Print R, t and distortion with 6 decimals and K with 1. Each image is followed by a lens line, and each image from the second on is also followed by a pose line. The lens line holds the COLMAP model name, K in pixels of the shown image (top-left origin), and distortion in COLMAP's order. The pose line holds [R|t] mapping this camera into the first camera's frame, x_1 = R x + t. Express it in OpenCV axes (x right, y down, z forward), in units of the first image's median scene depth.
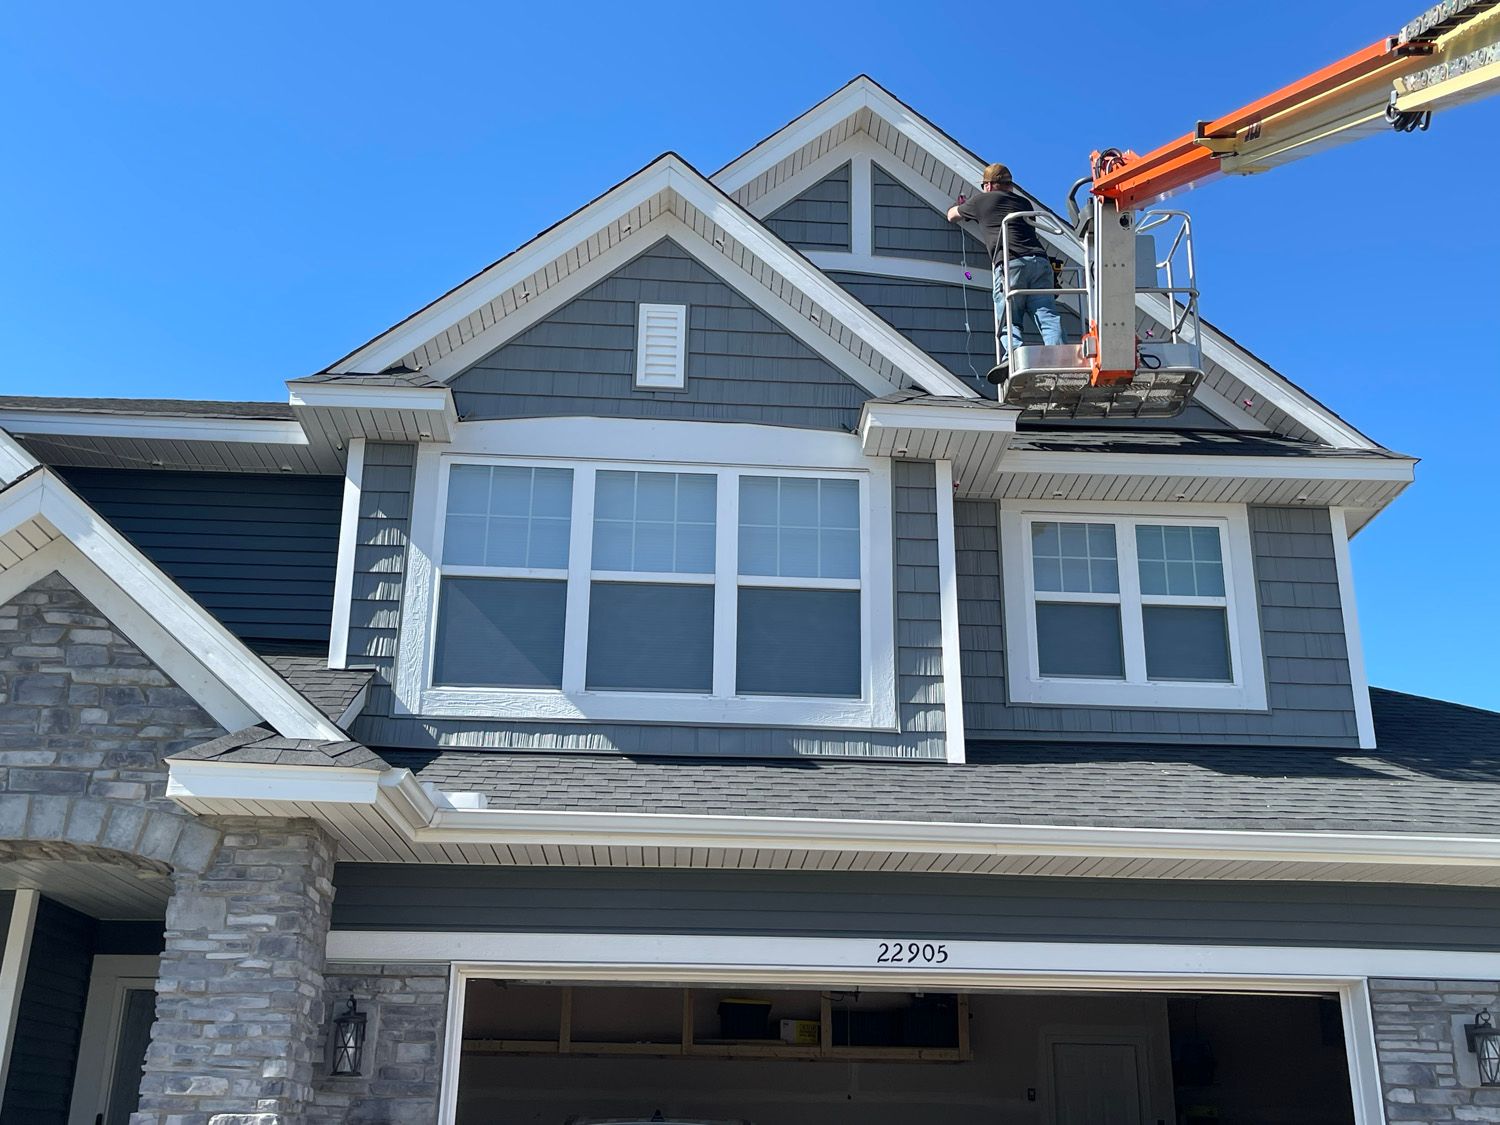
lens RADIAL K [[1543.9, 0, 754.3], [0, 1543.9, 570.1], [0, 0, 1]] dist [0.011723, 0.000000]
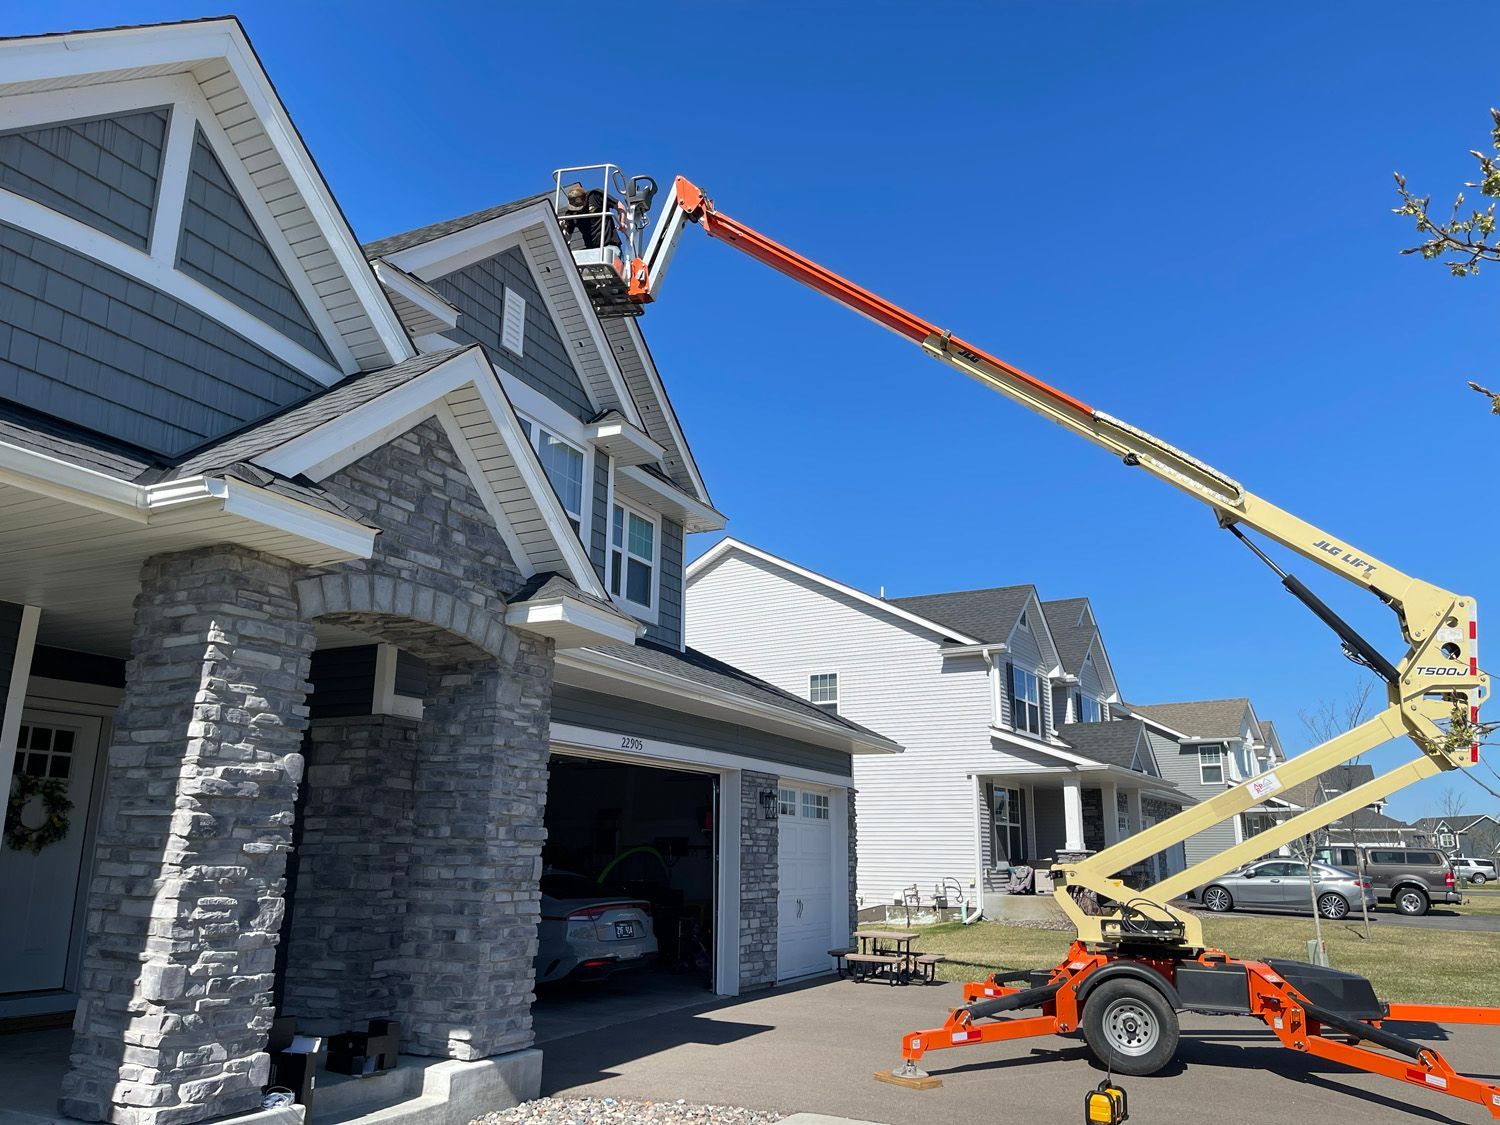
lens RADIAL K [[1125.2, 0, 750.8], [0, 1125.2, 557.5], [0, 0, 1]] dist [0.008904, 0.000178]
pose [[0.467309, 0.217248, 0.856987, -1.134213], [-0.312327, 0.947402, -0.069859, 0.098667], [-0.827088, -0.235015, 0.510582, 0.285619]]
